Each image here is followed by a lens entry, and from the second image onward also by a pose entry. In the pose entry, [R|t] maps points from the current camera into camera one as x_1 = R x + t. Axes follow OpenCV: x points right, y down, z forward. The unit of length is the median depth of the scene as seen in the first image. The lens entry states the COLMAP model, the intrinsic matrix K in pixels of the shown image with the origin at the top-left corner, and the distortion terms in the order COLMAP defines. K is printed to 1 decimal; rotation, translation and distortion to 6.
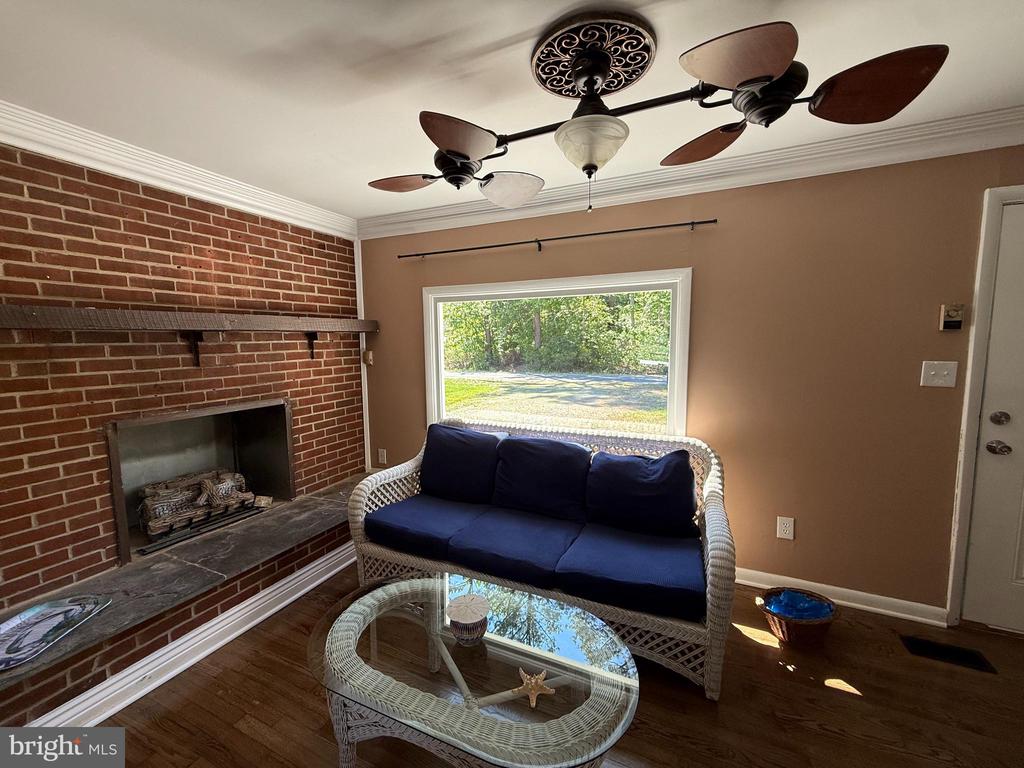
lens RADIAL K [[409.3, 0, 515.8], [0, 409.3, 382.3], [0, 0, 1]] dist [0.003231, 0.000094]
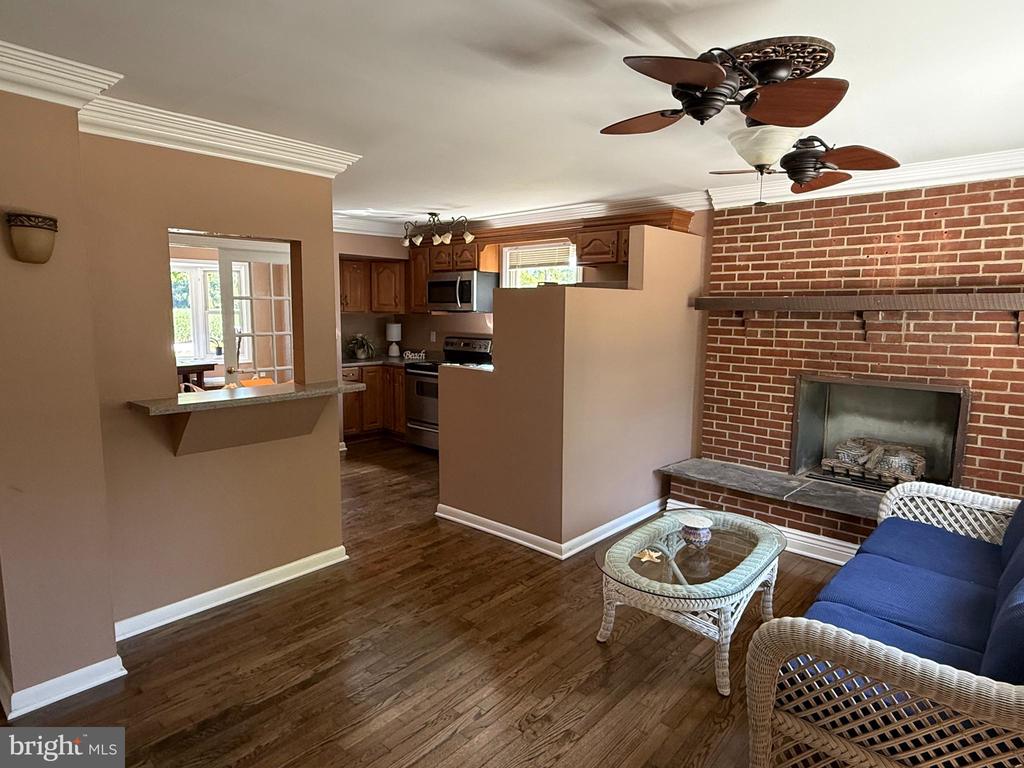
lens RADIAL K [[587.6, 0, 512.7], [0, 587.6, 382.5], [0, 0, 1]] dist [0.000692, 0.000405]
pose [[-0.298821, 0.123559, -0.946276, 1.098577], [-0.104277, 0.981418, 0.161077, -0.088028], [0.948595, 0.146808, -0.280384, 0.543662]]
